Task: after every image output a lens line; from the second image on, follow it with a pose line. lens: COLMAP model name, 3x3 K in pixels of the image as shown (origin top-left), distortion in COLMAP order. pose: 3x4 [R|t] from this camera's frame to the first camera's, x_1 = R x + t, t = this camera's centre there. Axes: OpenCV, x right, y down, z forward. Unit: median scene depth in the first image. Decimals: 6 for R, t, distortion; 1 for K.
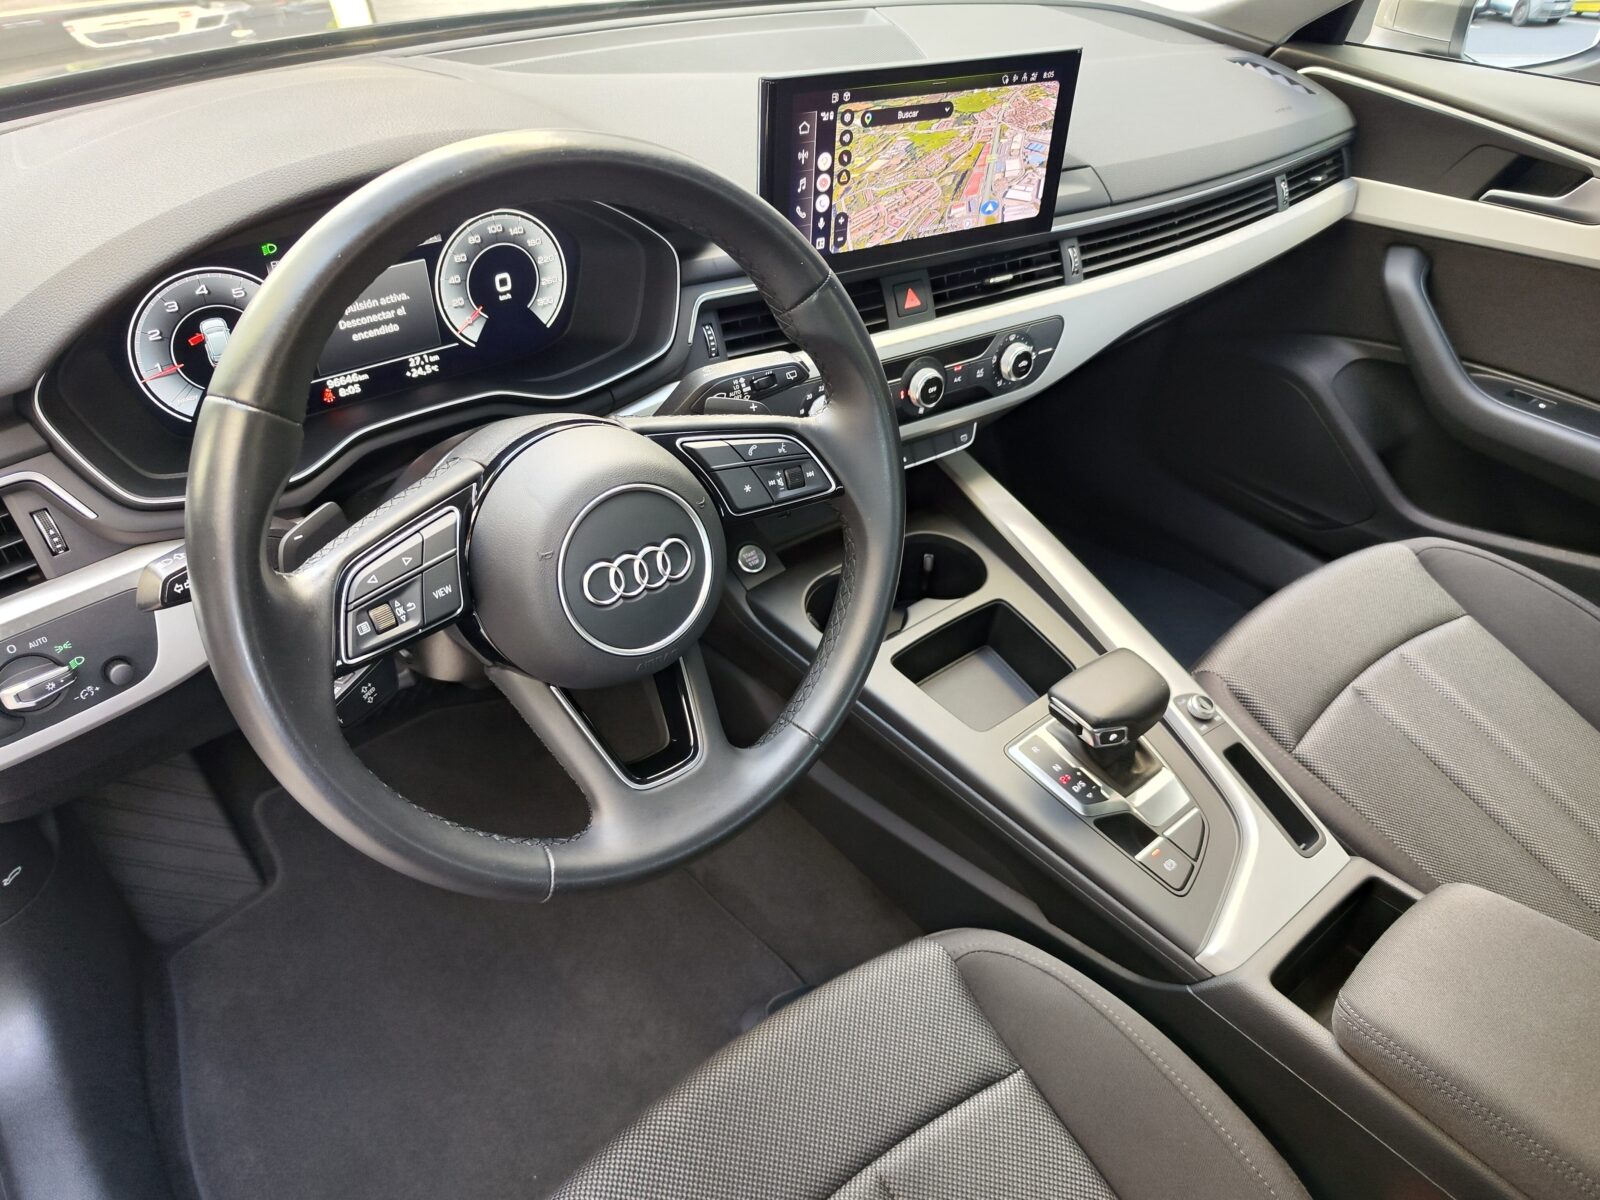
lens RADIAL K [[1059.4, 0, 778.5], [0, 1059.4, 604.3], [0, 0, 1]] dist [-0.008238, 0.003114]
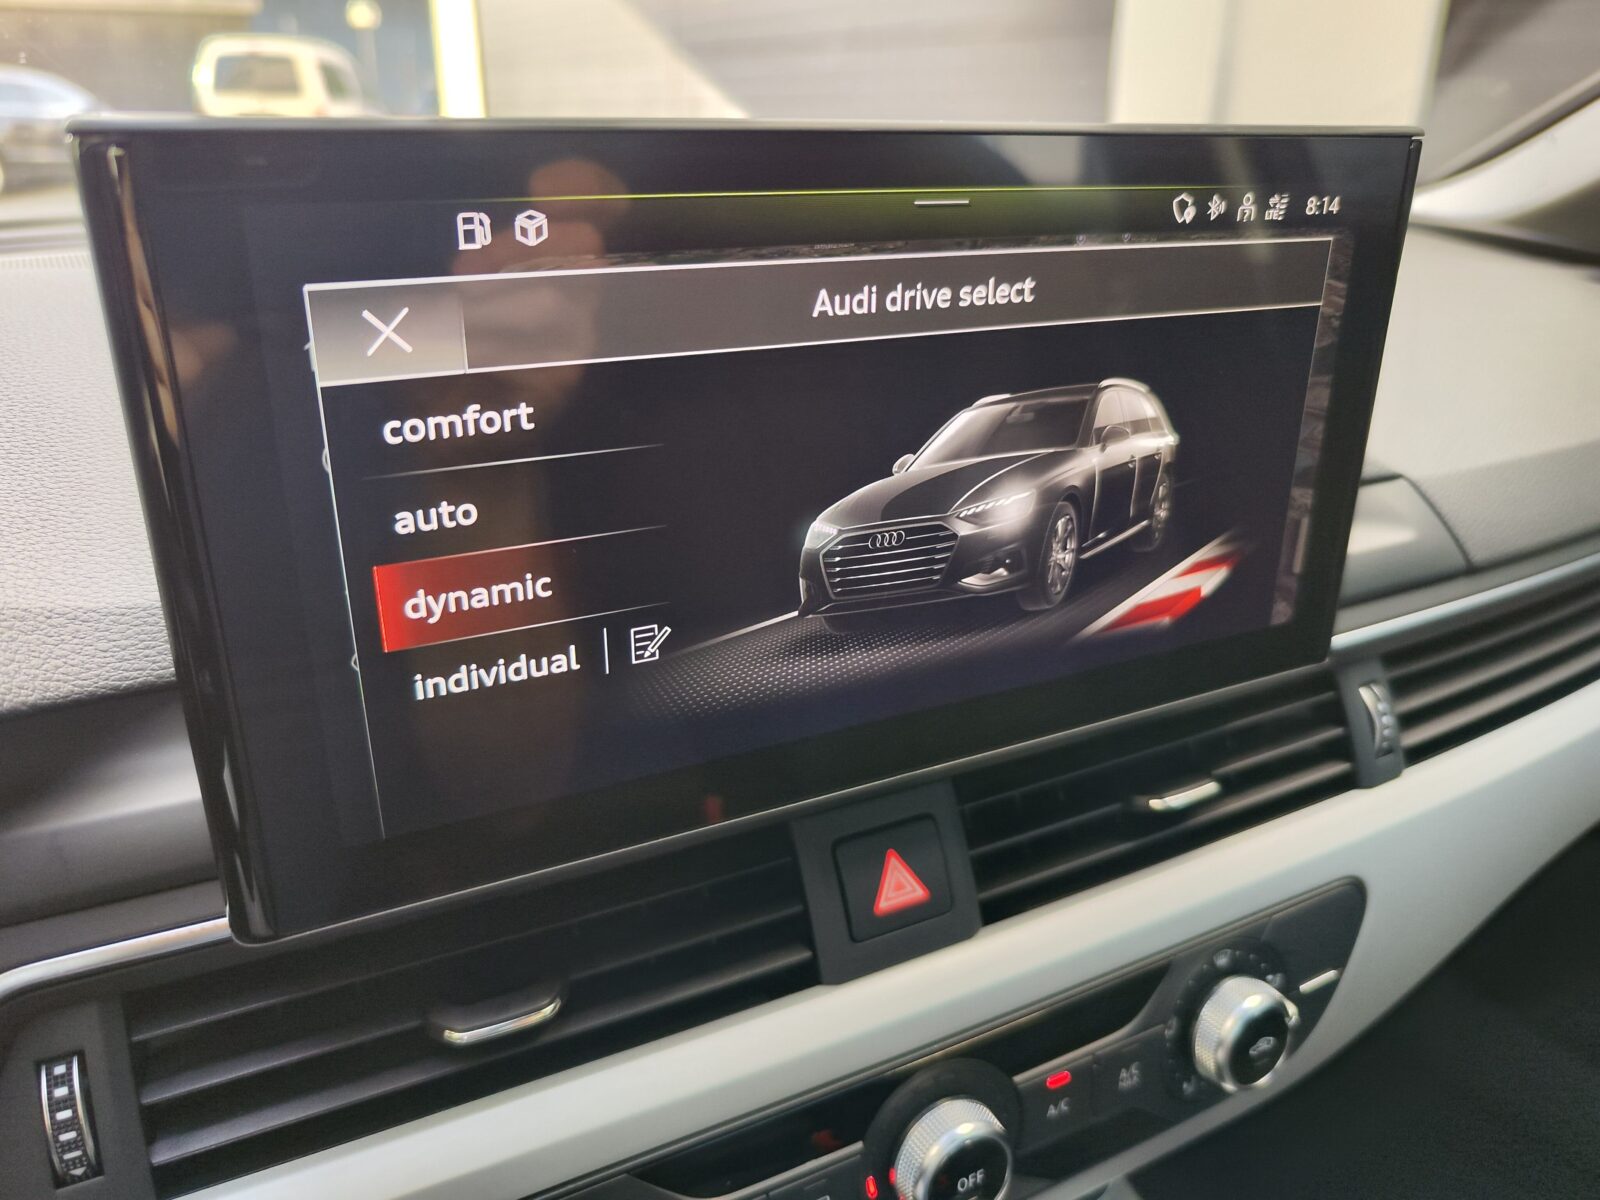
lens RADIAL K [[1155.4, 0, 788.8], [0, 1155.4, 605.5], [0, 0, 1]] dist [-0.025346, -0.001724]
pose [[0.995326, 0.011626, -0.095873, 0.135582], [-0.036223, 0.965194, -0.259015, -0.299947], [0.089525, 0.261277, 0.961103, 0.702488]]
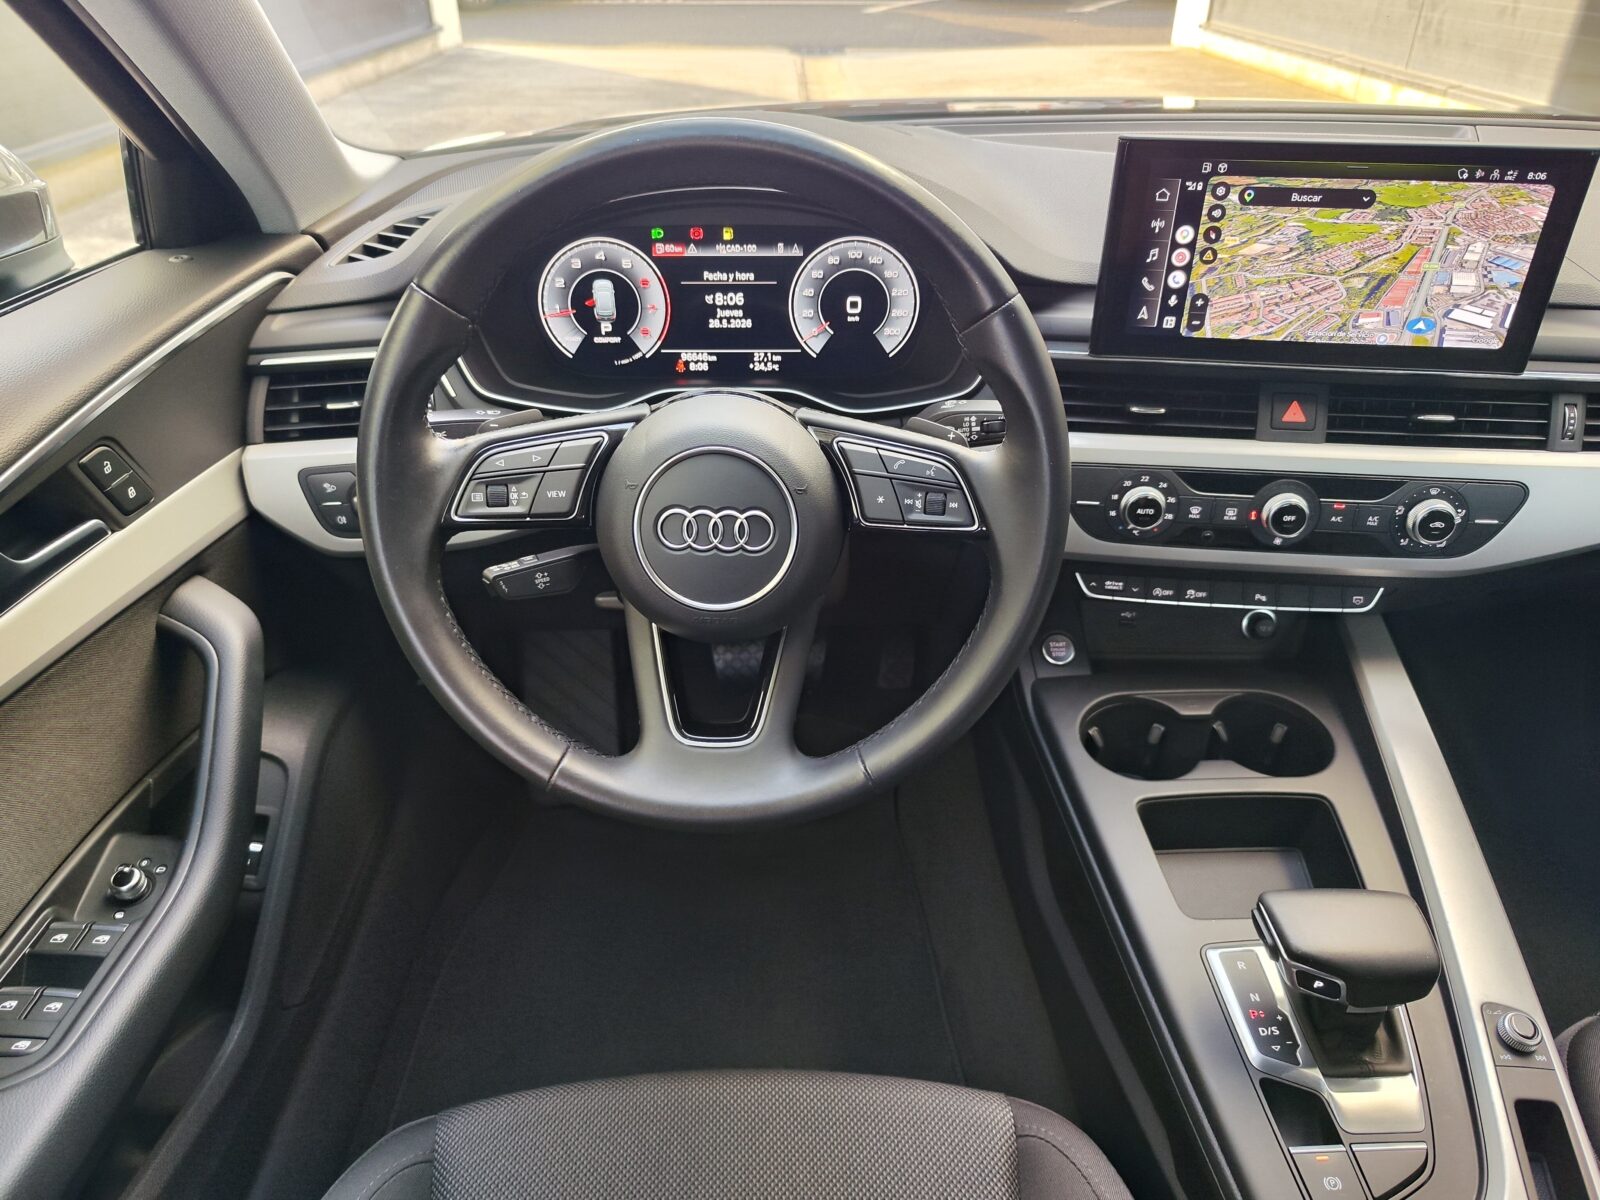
lens RADIAL K [[1059.4, 0, 817.1], [0, 1059.4, 600.7], [0, 0, 1]] dist [-0.008238, 0.003114]
pose [[0.788006, 0.295082, -0.540346, 0.356195], [-0.359171, 0.933164, -0.014193, 0.007448], [0.500043, 0.205261, 0.841323, 0.119680]]
